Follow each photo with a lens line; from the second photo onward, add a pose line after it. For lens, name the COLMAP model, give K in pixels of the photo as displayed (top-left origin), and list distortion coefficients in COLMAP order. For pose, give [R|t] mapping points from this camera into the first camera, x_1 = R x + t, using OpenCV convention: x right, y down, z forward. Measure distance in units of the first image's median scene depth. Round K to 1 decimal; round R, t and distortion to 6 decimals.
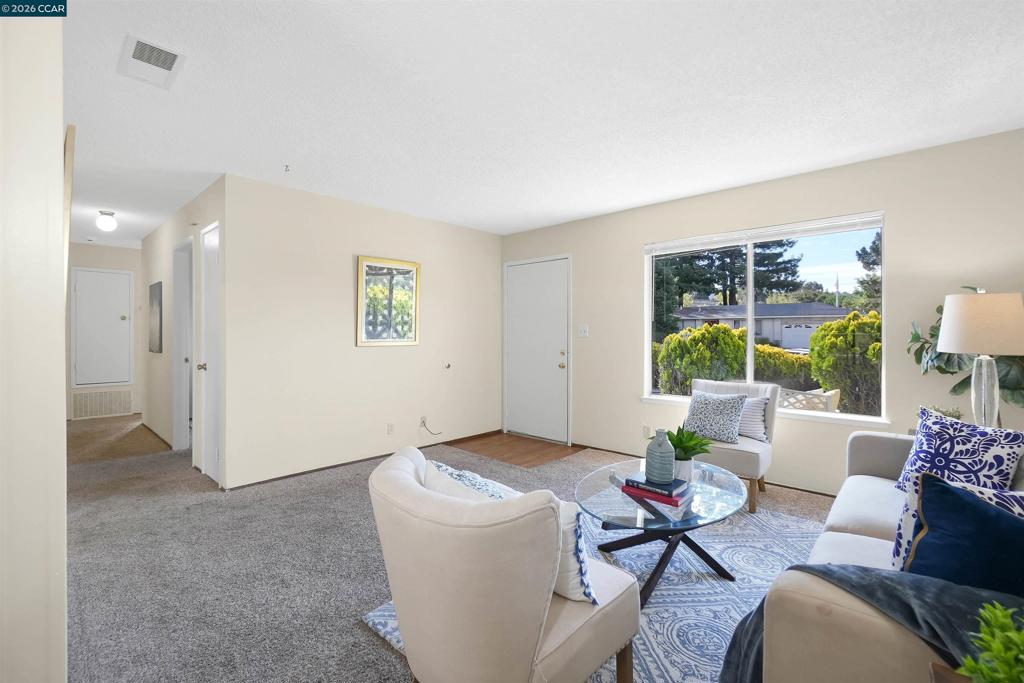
lens RADIAL K [[458.1, 0, 517.3], [0, 458.1, 336.5], [0, 0, 1]] dist [-0.013004, -0.000237]
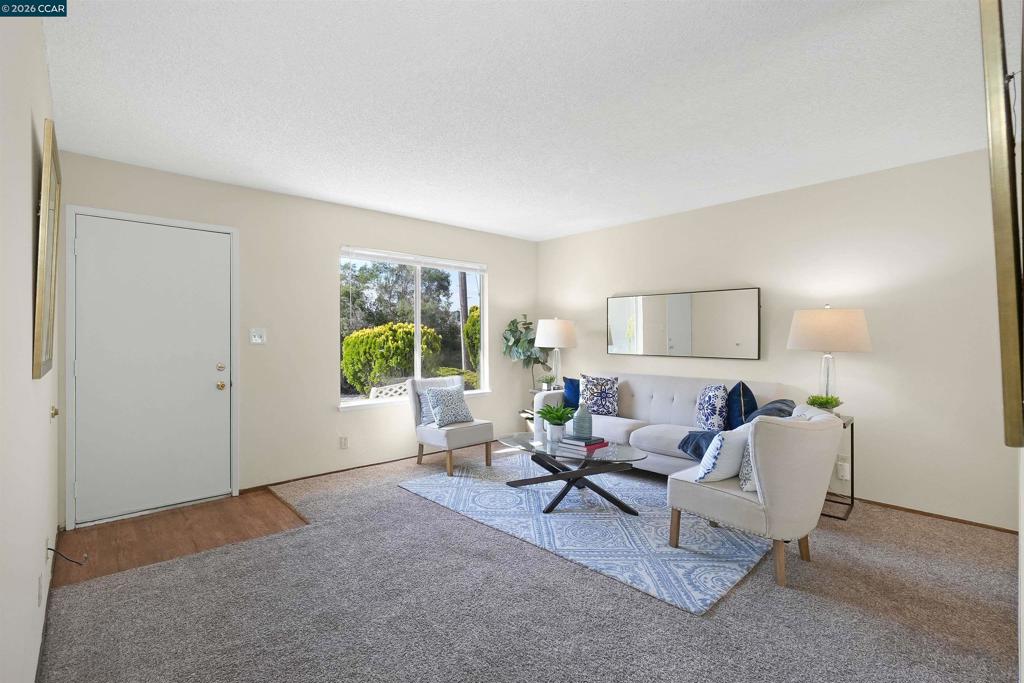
lens RADIAL K [[458.1, 0, 477.9], [0, 458.1, 342.2], [0, 0, 1]] dist [-0.013004, -0.000237]
pose [[0.113842, -0.008864, 0.993459, -0.676308], [0.008052, 0.999936, 0.008000, -0.005758], [-0.993466, 0.007088, 0.113906, 0.657880]]
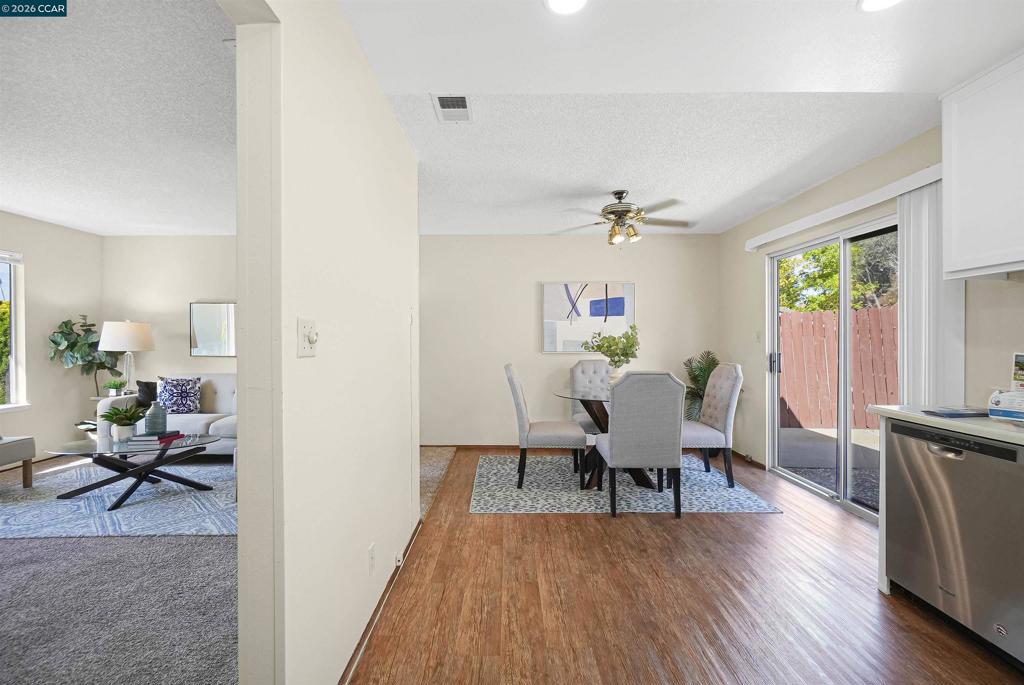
lens RADIAL K [[449.8, 0, 502.4], [0, 449.8, 340.6], [0, 0, 1]] dist [-0.005289, 0.002028]
pose [[-0.671959, 0.001340, 0.740587, -0.943150], [0.007962, 0.999954, 0.005415, -0.005658], [-0.740545, 0.009536, -0.671939, 0.651502]]
